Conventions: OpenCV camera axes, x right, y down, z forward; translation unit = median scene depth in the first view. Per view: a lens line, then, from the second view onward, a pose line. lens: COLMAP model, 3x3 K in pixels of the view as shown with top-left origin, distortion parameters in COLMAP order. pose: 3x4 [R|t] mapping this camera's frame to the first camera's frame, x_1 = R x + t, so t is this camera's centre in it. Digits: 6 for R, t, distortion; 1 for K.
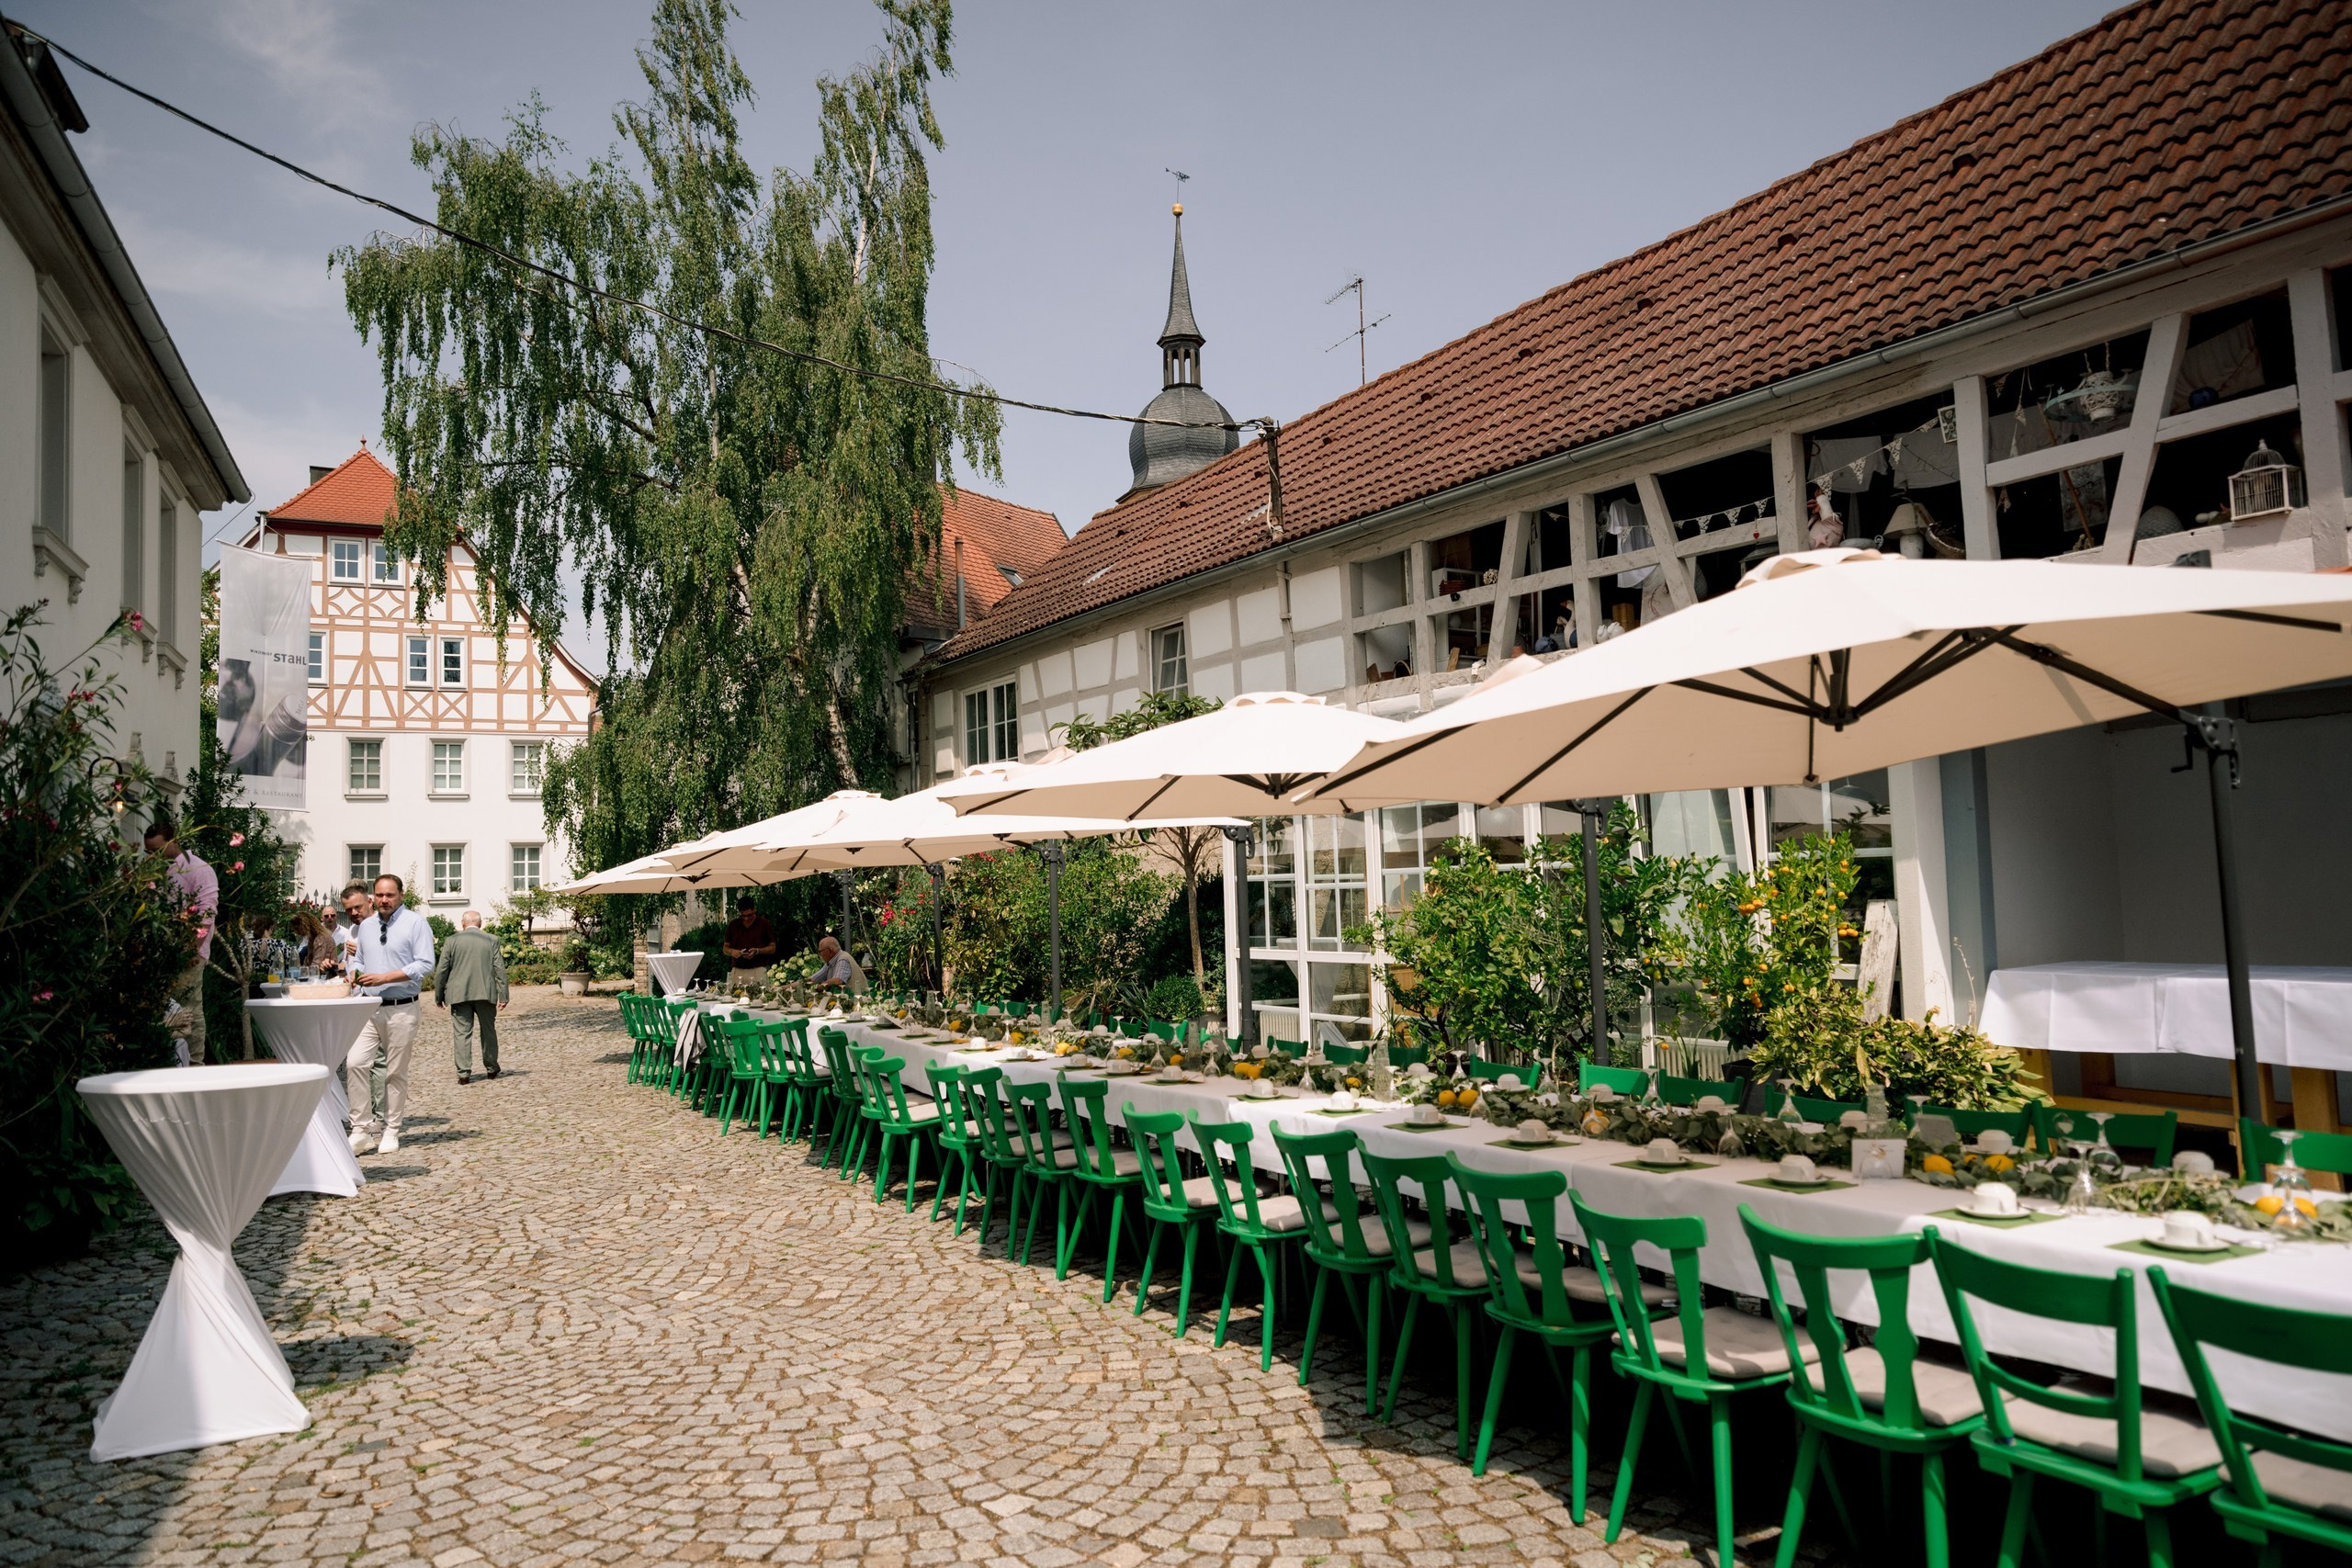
lens RADIAL K [[1628.2, 0, 1208.2], [0, 1628.2, 789.9], [0, 0, 1]] dist [-0.012583, 0.007938]
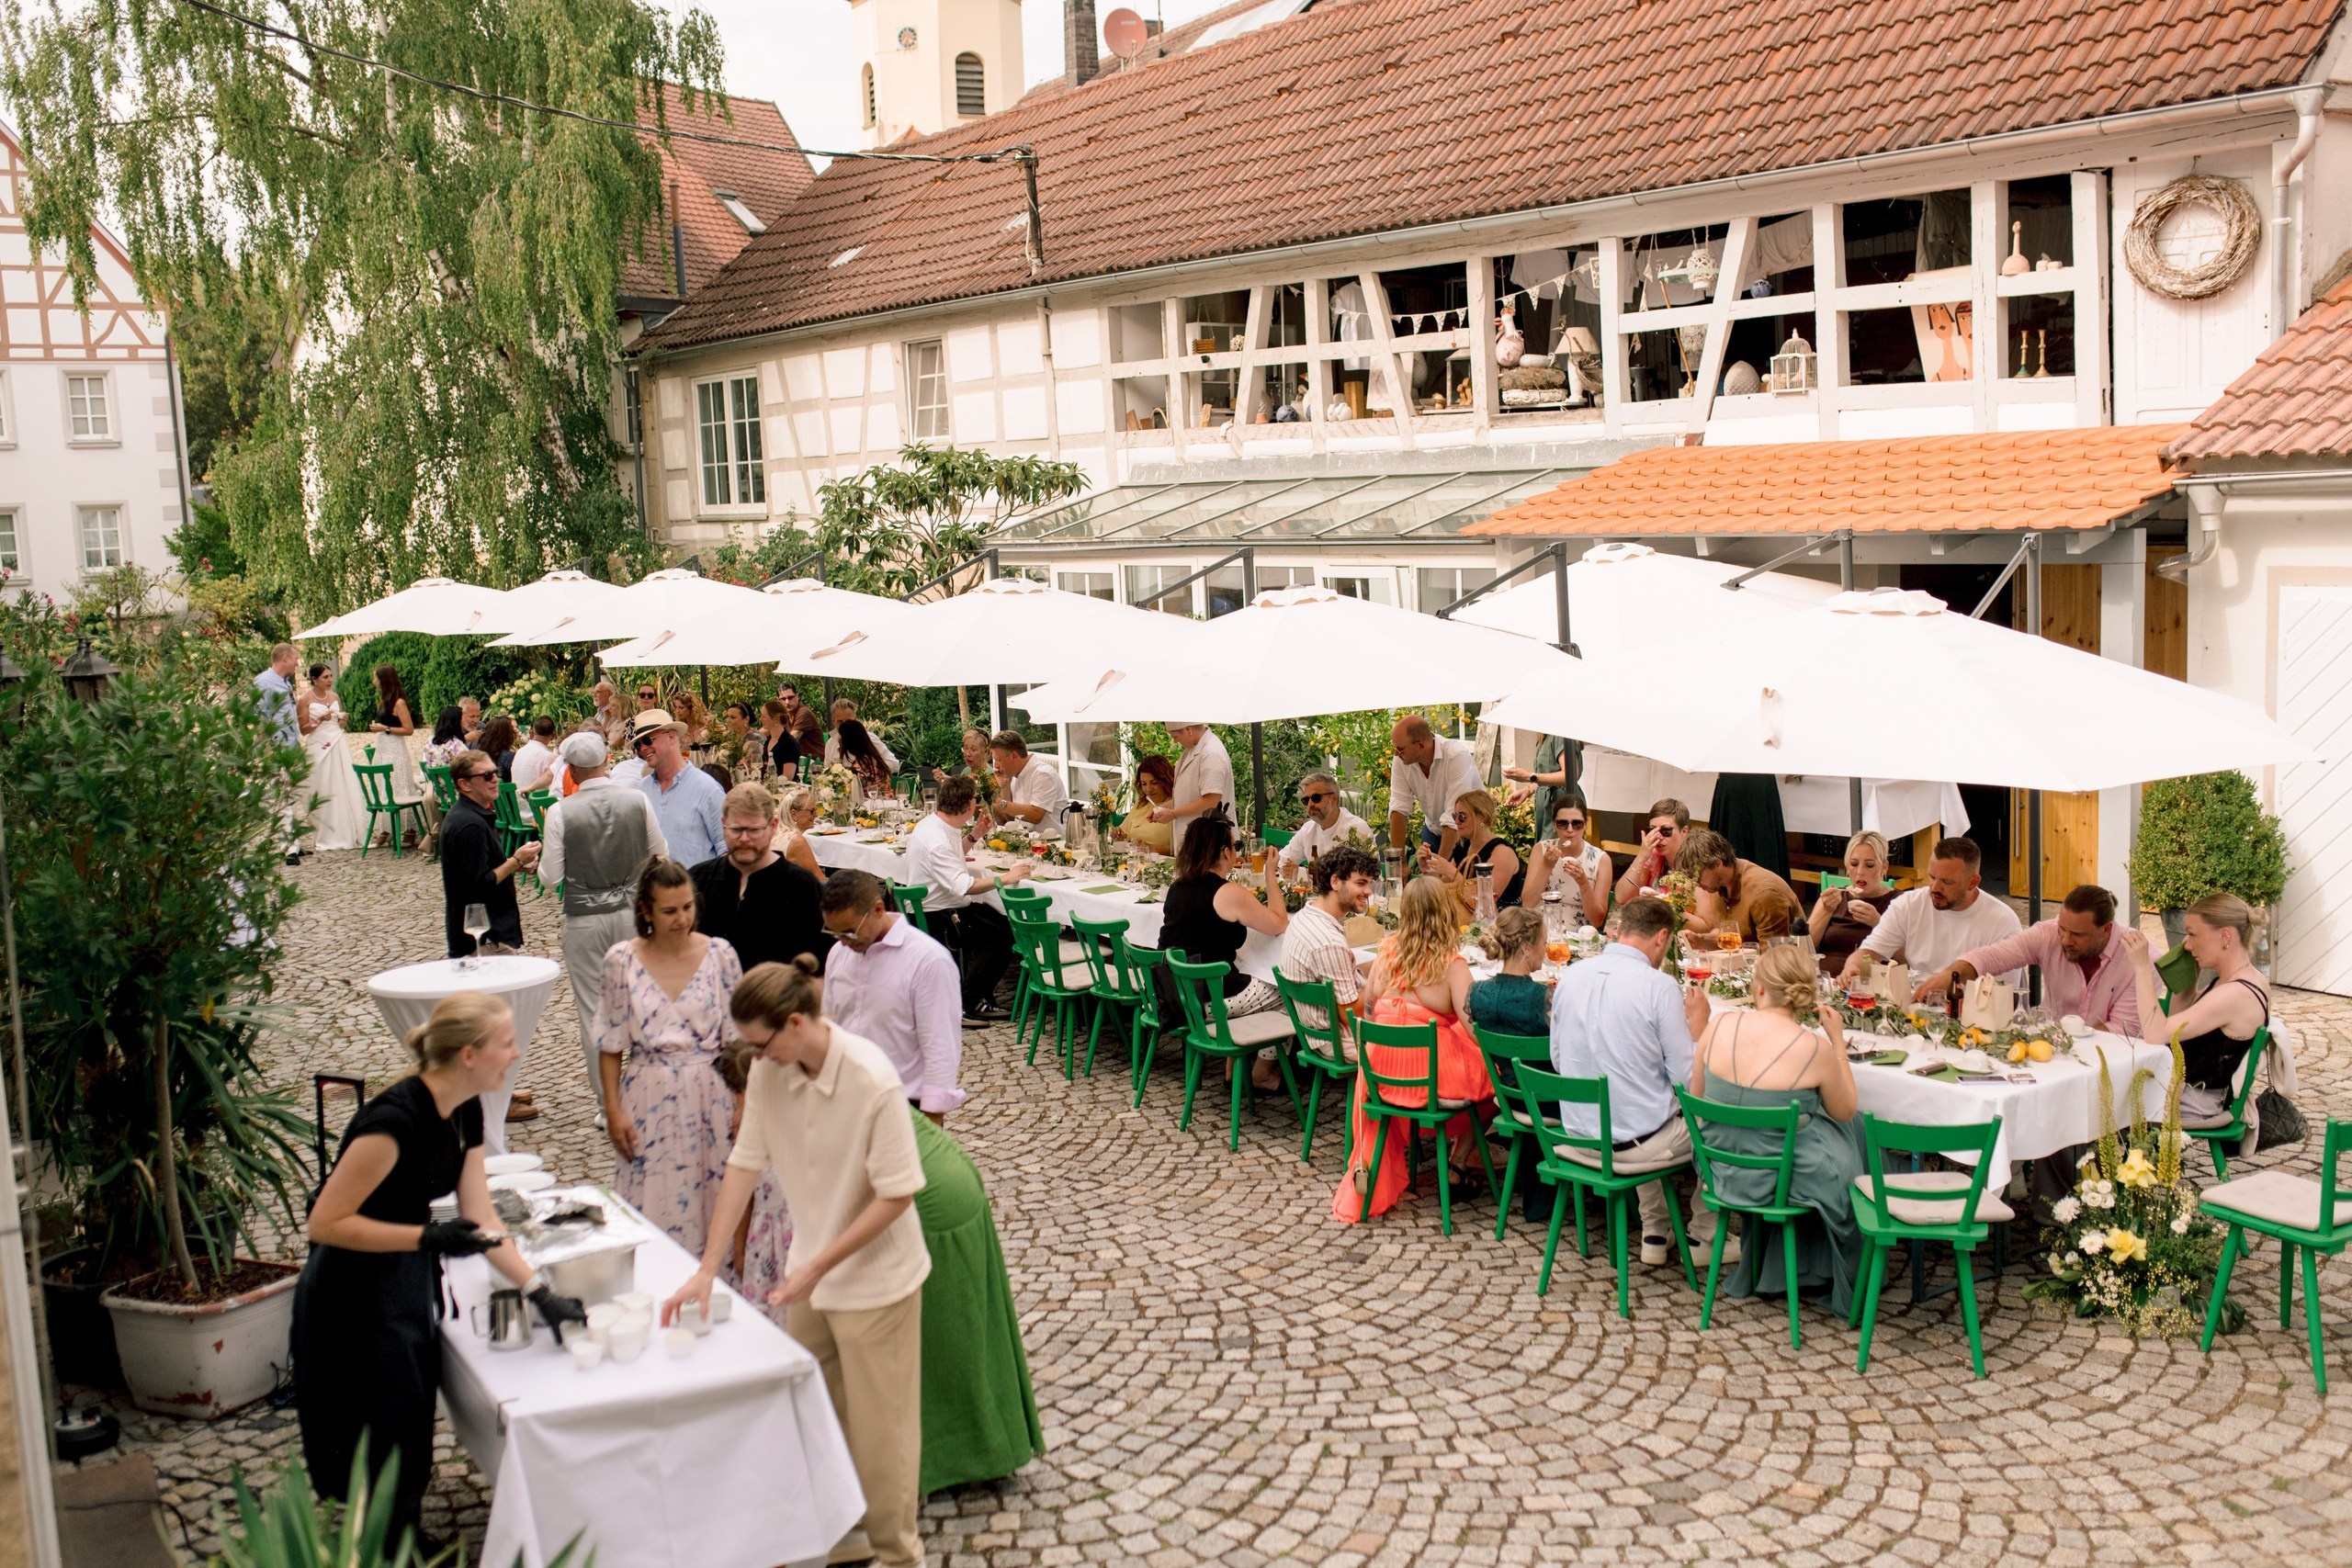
lens RADIAL K [[2215.5, 0, 1211.7], [0, 2215.5, 775.5], [0, 0, 1]] dist [-0.001548, 0.020034]
pose [[0.994631, -0.022041, 0.101112, 0.001947], [0.003238, 0.983205, 0.182474, -0.033975], [-0.103436, -0.181167, 0.977998, -0.127687]]
